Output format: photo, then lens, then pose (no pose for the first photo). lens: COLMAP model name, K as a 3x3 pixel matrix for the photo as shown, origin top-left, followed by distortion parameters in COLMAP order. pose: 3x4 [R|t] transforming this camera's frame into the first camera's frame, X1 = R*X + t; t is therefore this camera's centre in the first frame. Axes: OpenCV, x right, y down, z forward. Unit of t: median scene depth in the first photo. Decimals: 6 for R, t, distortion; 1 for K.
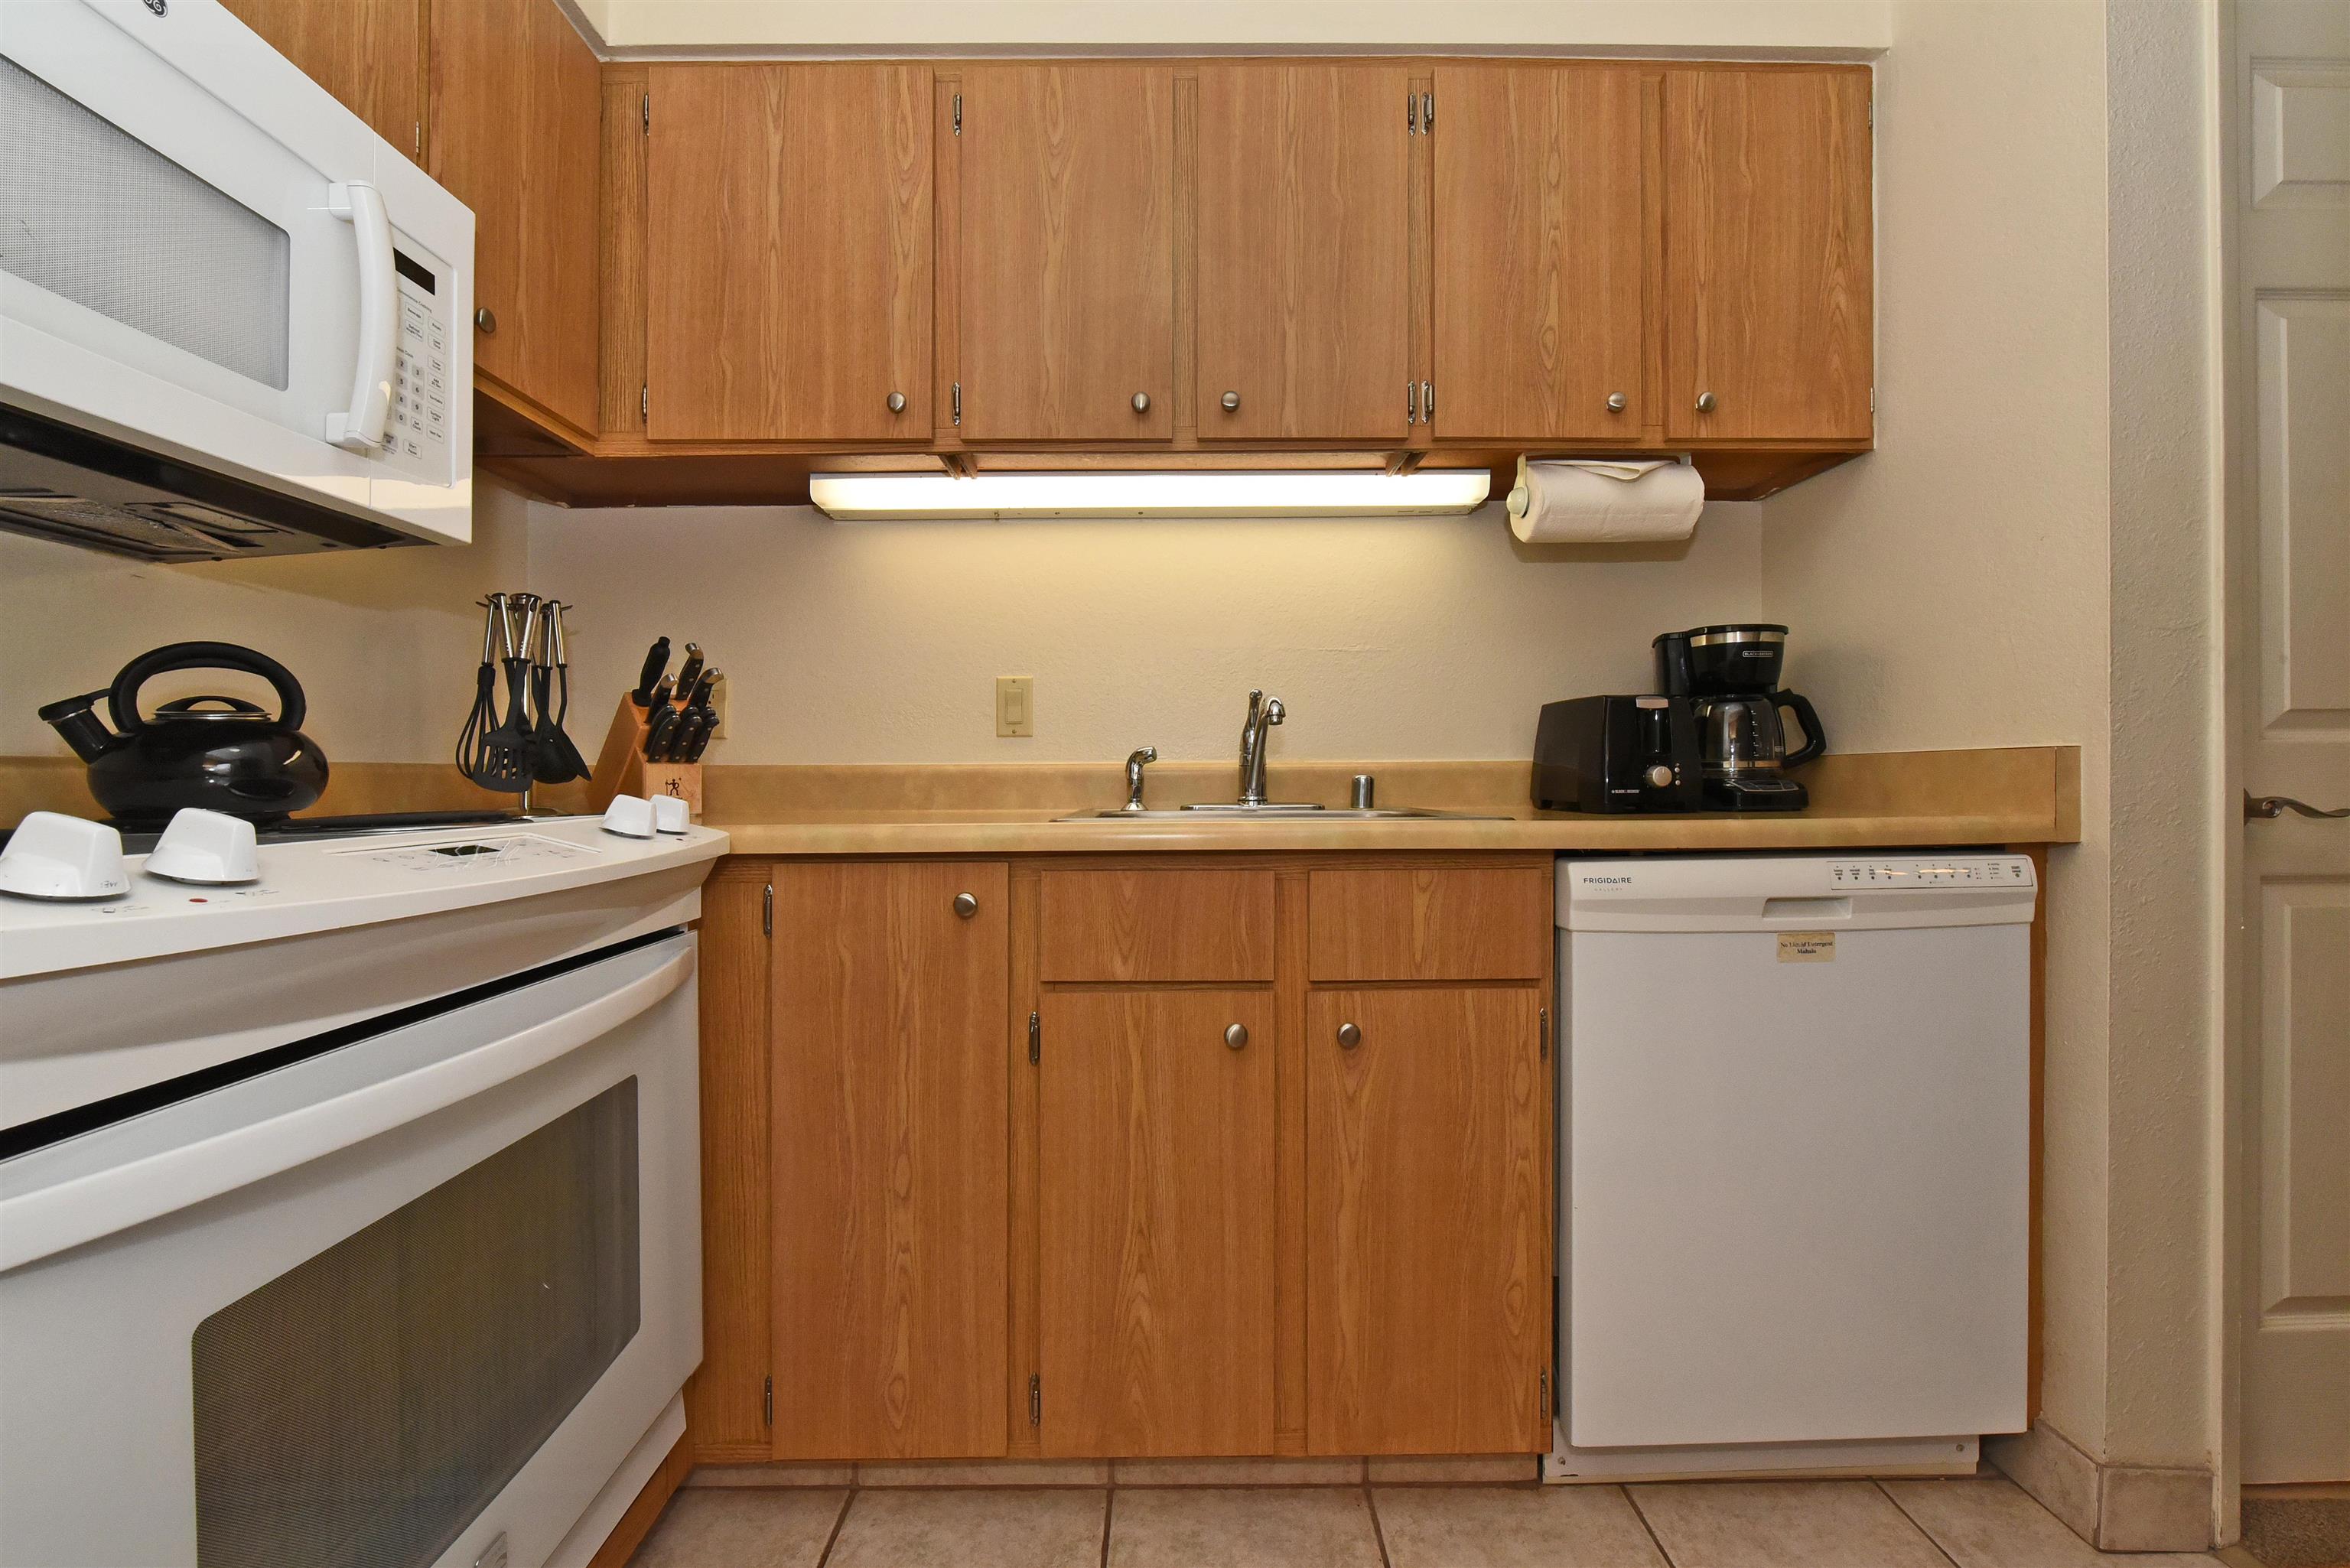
lens RADIAL K [[967.7, 0, 1173.0], [0, 967.7, 777.5], [0, 0, 1]] dist [-0.001083, -0.000286]
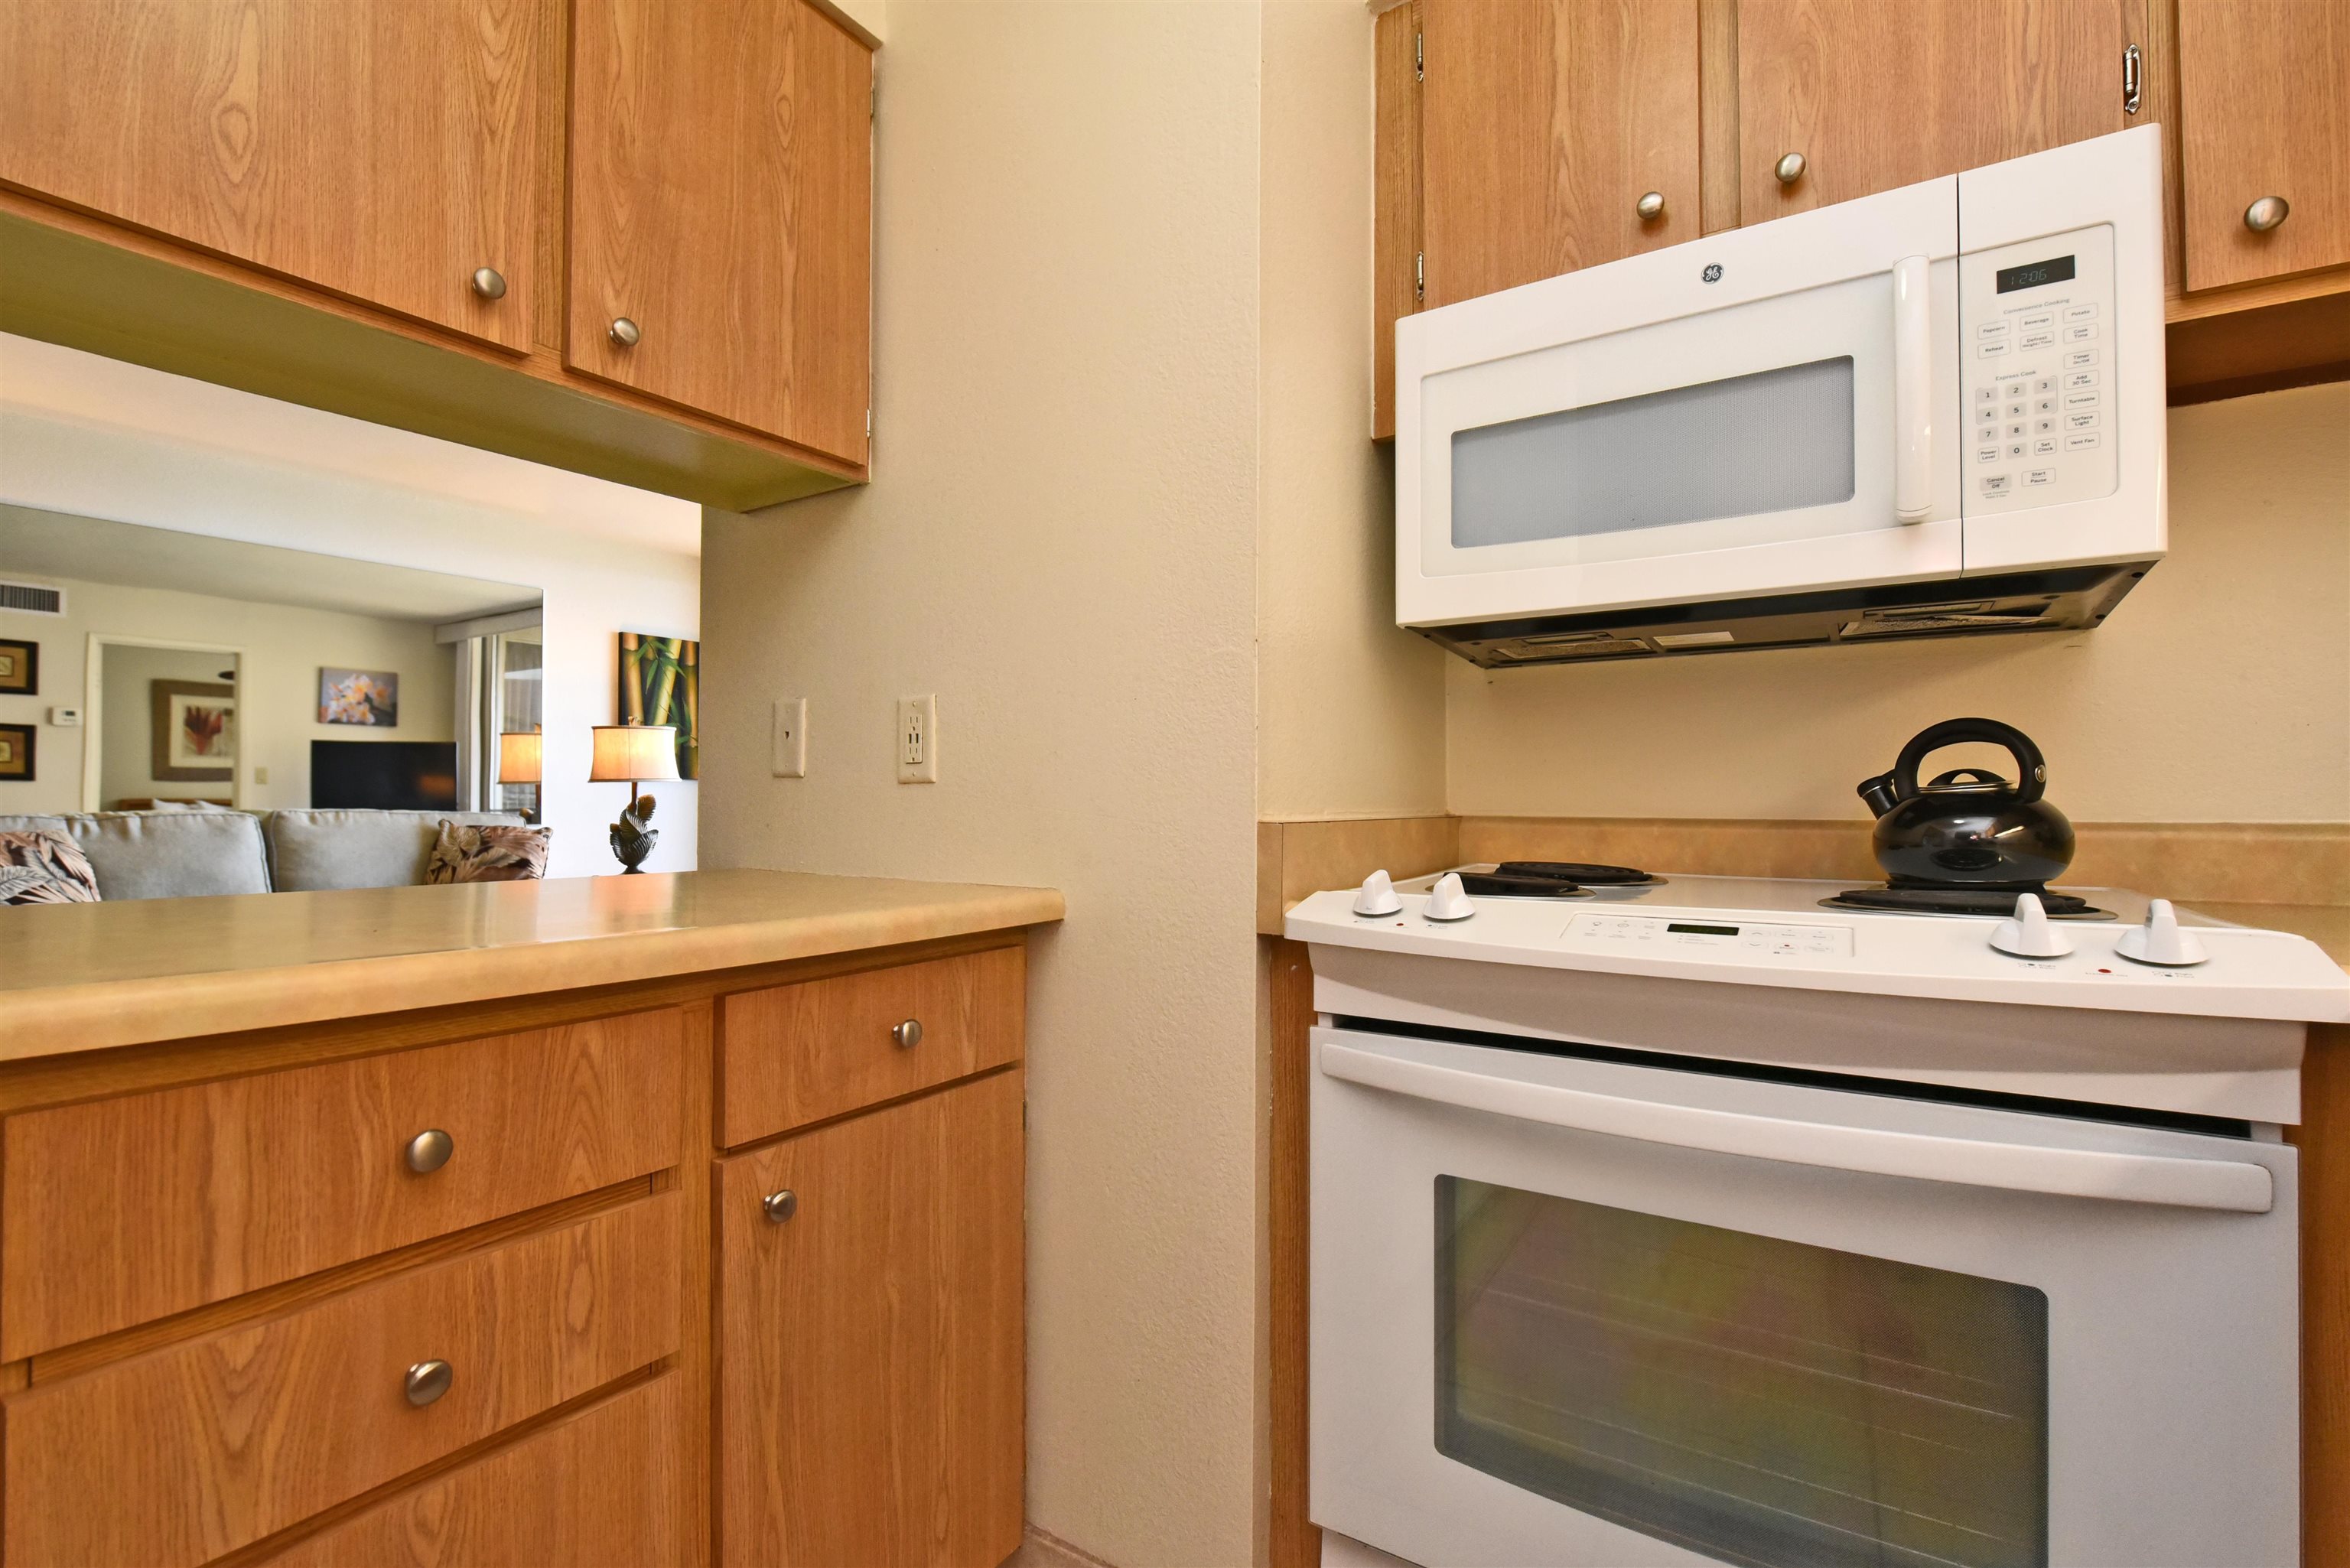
lens RADIAL K [[1064.6, 0, 1213.7], [0, 1064.6, 779.6], [0, 0, 1]] dist [-0.012366, -0.000540]
pose [[-0.535556, -0.006944, -0.844471, 0.380279], [0.002770, 0.999946, -0.009980, -0.054412], [0.844495, -0.007684, -0.535508, 0.807937]]
